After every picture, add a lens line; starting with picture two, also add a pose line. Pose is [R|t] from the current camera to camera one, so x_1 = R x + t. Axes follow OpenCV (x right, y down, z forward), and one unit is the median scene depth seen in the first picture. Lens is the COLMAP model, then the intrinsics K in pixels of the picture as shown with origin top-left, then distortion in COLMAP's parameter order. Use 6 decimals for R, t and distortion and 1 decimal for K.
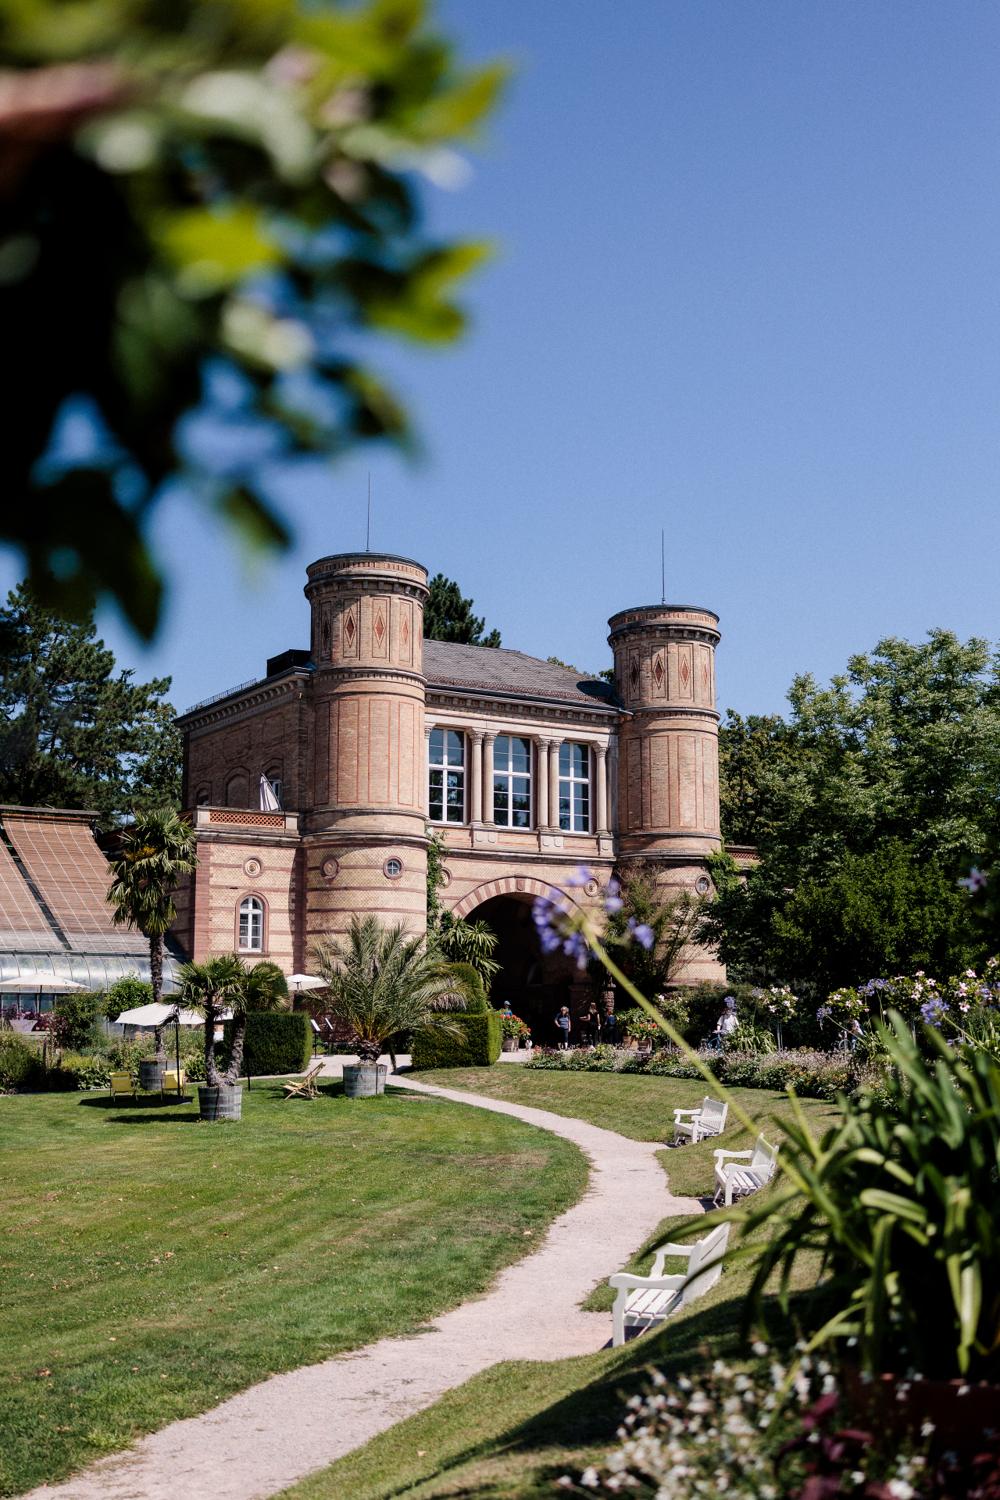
lens RADIAL K [[1514.1, 0, 500.0], [0, 1514.1, 750.0], [0, 0, 1]] dist [0.005405, 0.001481]
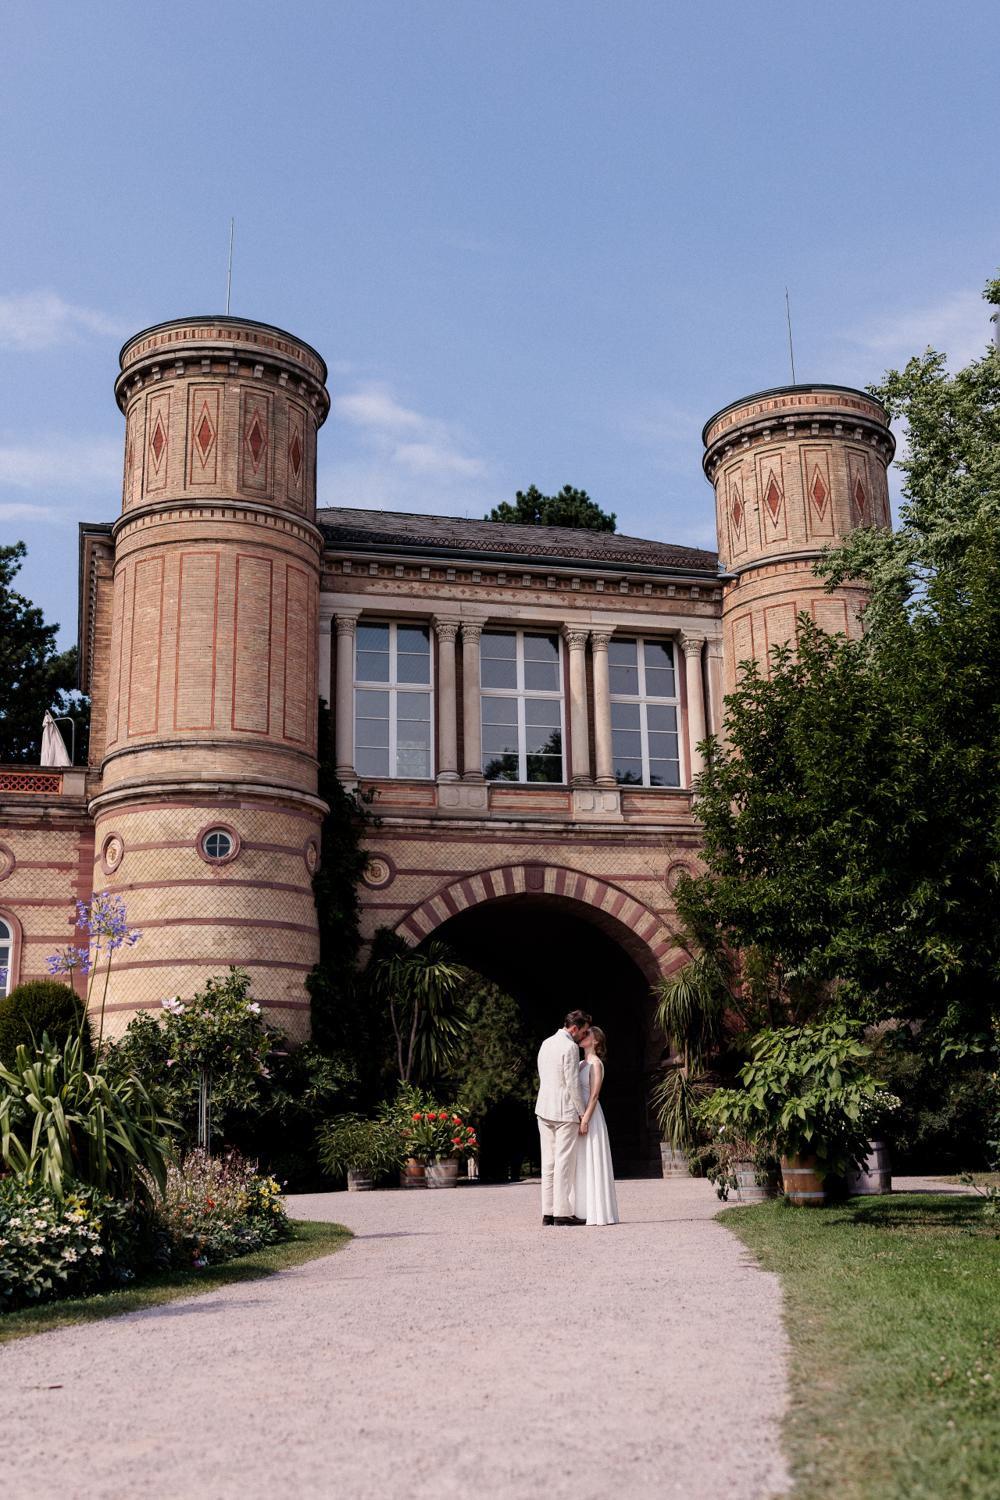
lens RADIAL K [[1514.1, 0, 500.0], [0, 1514.1, 750.0], [0, 0, 1]] dist [0.005405, 0.001481]
pose [[0.953098, -0.106057, -0.283473, 0.184928], [0.080449, 0.991676, -0.100533, 0.108740], [0.291775, 0.073013, 0.953696, 0.517277]]
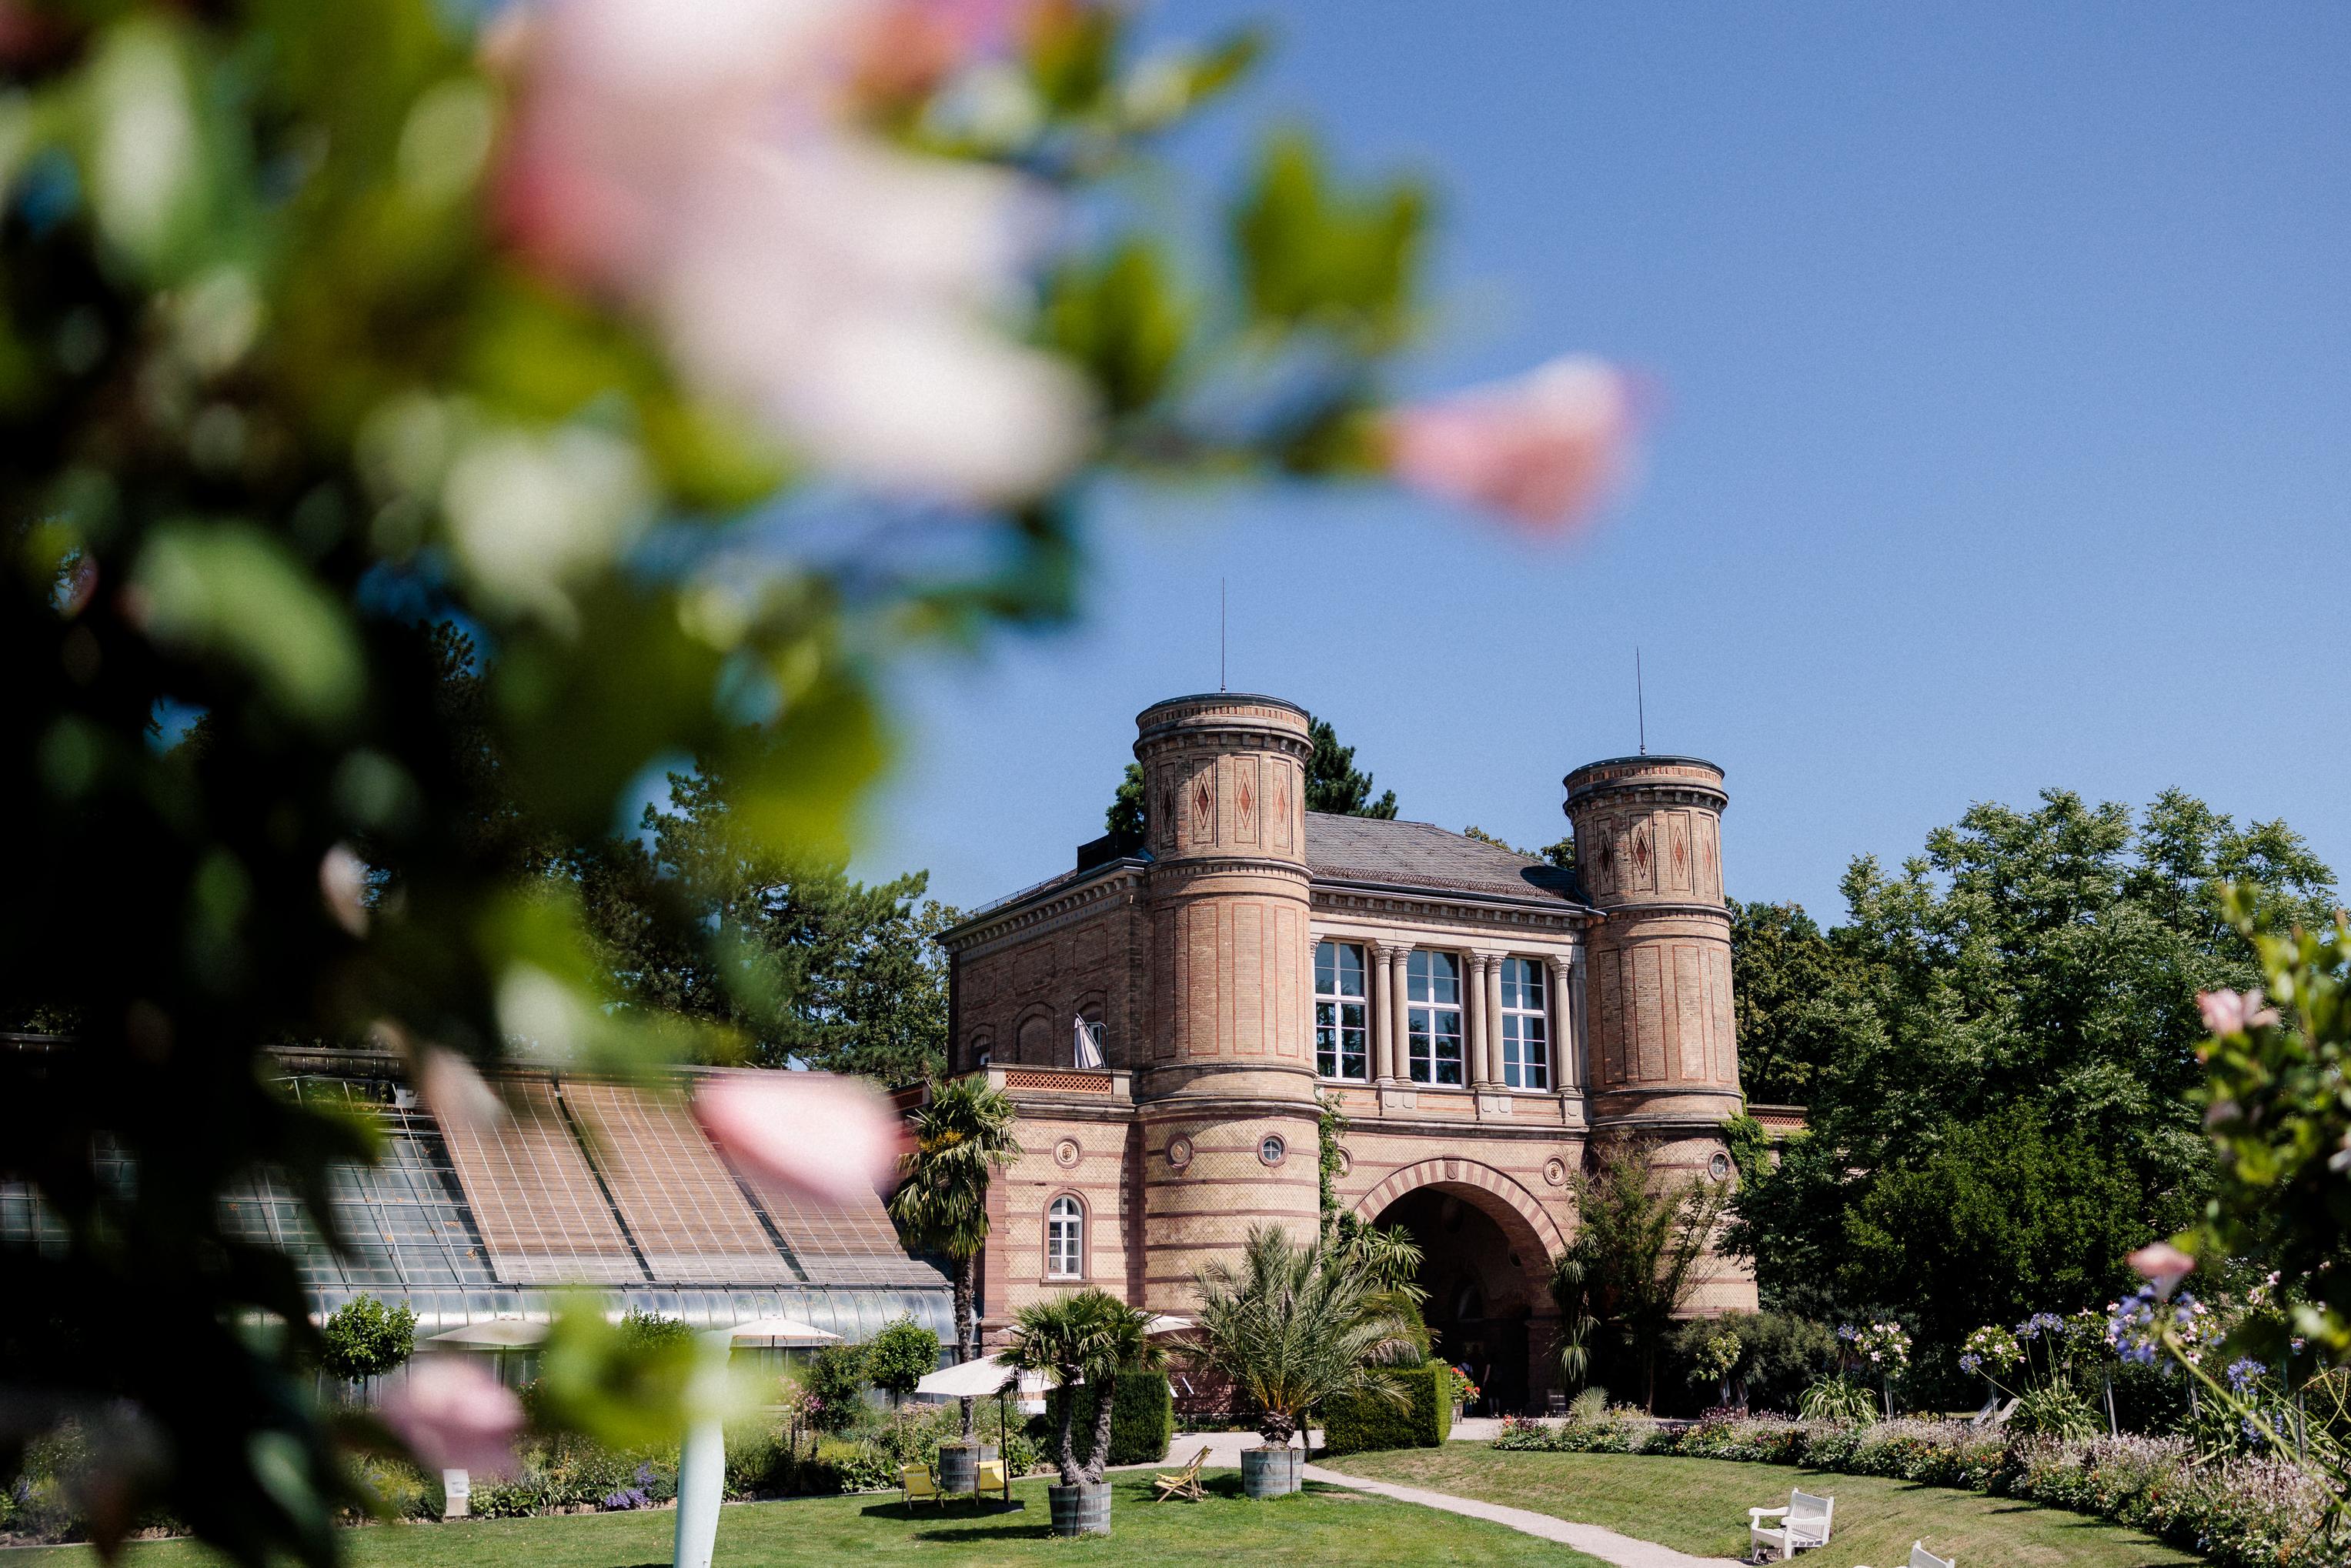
lens RADIAL K [[2258.5, 0, 1322.2], [0, 2258.5, 688.1], [0, 0, 1]] dist [0.009512, -0.005716]
pose [[0.999730, -0.020427, -0.011089, -0.032661], [0.018999, 0.993017, -0.116430, -0.010361], [0.013390, 0.116188, 0.993137, -0.041015]]
